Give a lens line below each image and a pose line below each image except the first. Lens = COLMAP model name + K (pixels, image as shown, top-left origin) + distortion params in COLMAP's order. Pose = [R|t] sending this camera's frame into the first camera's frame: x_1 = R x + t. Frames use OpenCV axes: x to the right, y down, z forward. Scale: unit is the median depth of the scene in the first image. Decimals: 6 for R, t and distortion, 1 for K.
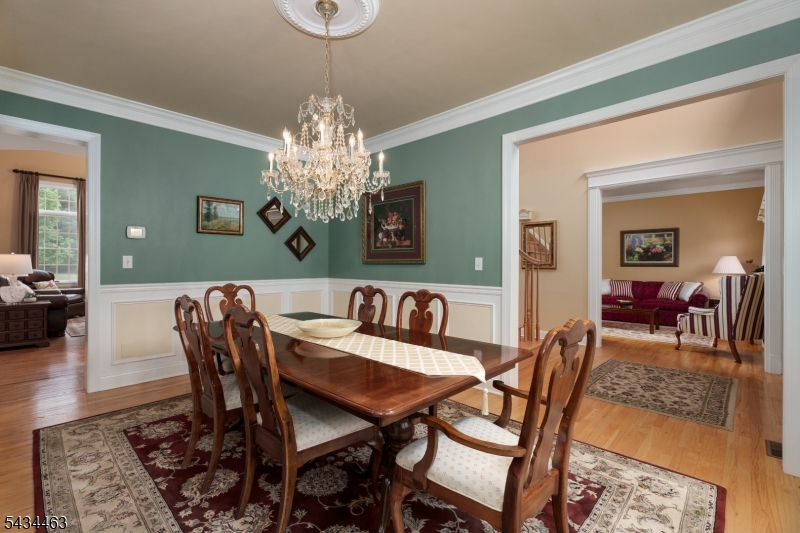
lens RADIAL K [[358.7, 0, 392.8], [0, 358.7, 263.0], [0, 0, 1]] dist [0.002455, -0.001730]
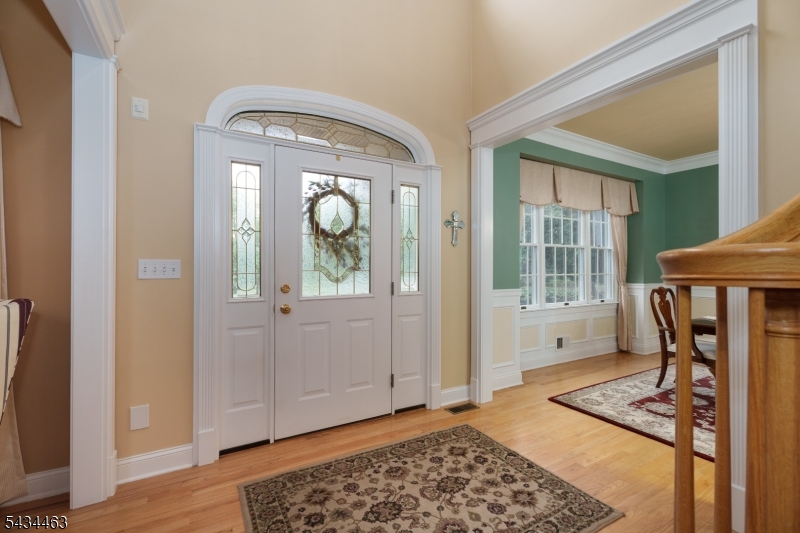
lens RADIAL K [[358.7, 0, 400.7], [0, 358.7, 265.4], [0, 0, 1]] dist [0.002455, -0.001730]
pose [[-0.965023, -0.007234, 0.262064, 0.643089], [-0.008000, 0.999966, -0.001856, -0.002618], [-0.262042, -0.003887, -0.965049, 1.579688]]
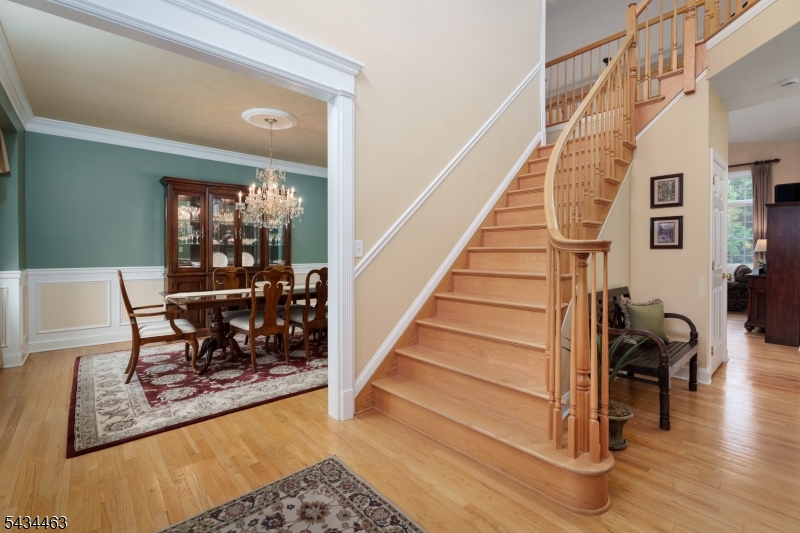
lens RADIAL K [[358.7, 0, 399.6], [0, 358.7, 255.3], [0, 0, 1]] dist [0.002455, -0.001730]
pose [[-0.073943, 0.004802, -0.997251, 1.066707], [-0.000520, 0.999988, 0.004854, 0.007265], [0.997262, 0.000878, -0.073939, 1.149980]]
